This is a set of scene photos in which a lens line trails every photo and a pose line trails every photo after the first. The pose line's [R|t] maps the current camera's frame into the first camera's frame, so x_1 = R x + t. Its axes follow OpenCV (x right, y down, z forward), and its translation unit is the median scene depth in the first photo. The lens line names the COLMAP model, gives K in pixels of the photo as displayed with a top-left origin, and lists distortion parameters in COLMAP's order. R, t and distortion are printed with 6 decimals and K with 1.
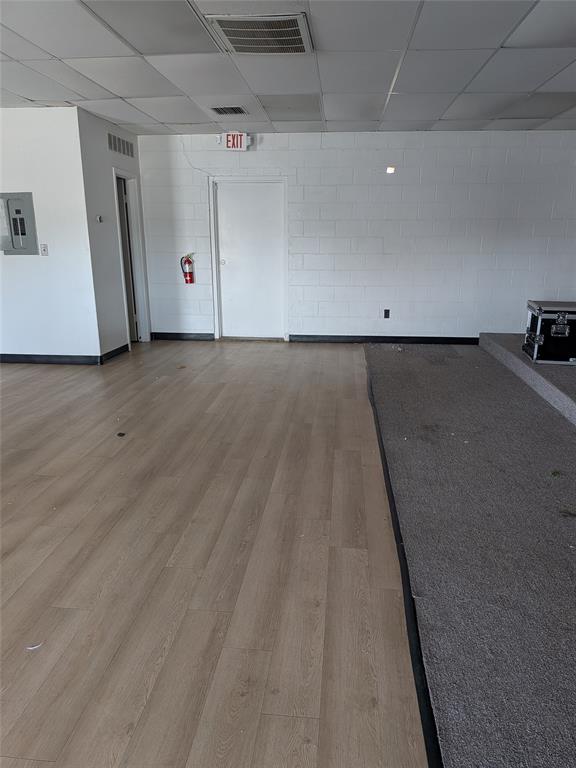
lens RADIAL K [[548.5, 0, 291.3], [0, 548.5, 386.0], [0, 0, 1]] dist [0.053400, -0.094621]
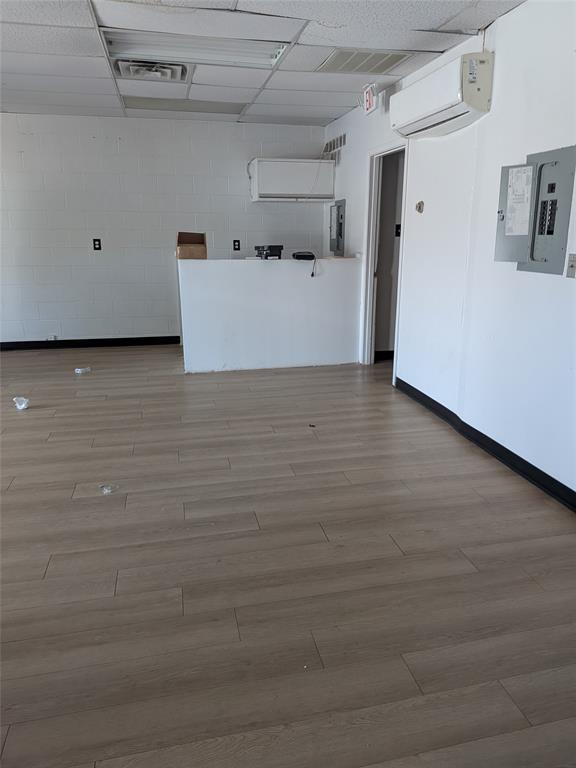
lens RADIAL K [[548.5, 0, 291.3], [0, 548.5, 386.0], [0, 0, 1]] dist [0.053400, -0.094621]
pose [[0.308314, 0.258894, -0.915378, -0.062931], [-0.248919, 0.950684, 0.185039, -0.178202], [0.918140, 0.170804, 0.357553, 0.632992]]
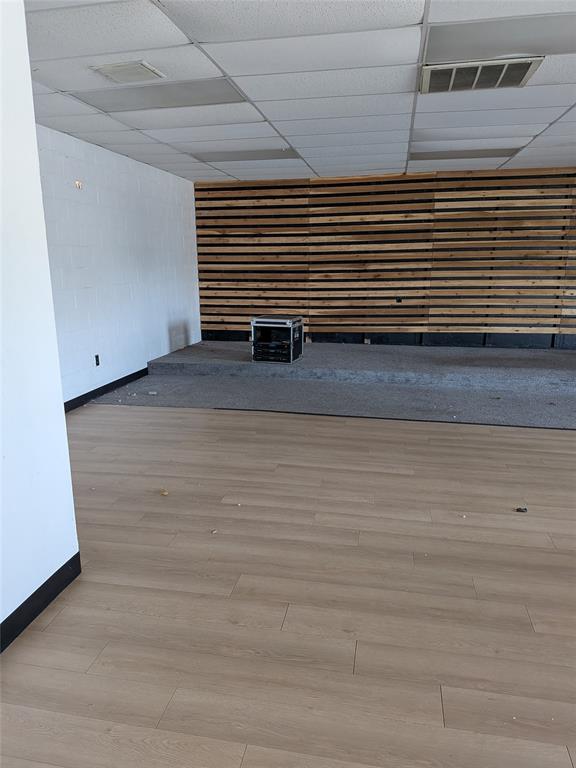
lens RADIAL K [[548.5, 0, 291.3], [0, 548.5, 386.0], [0, 0, 1]] dist [0.053400, -0.094621]
pose [[0.089057, -0.226369, 0.969962, -0.726780], [0.266207, 0.943815, 0.195825, -0.223612], [-0.959793, 0.240771, 0.144314, 0.785734]]
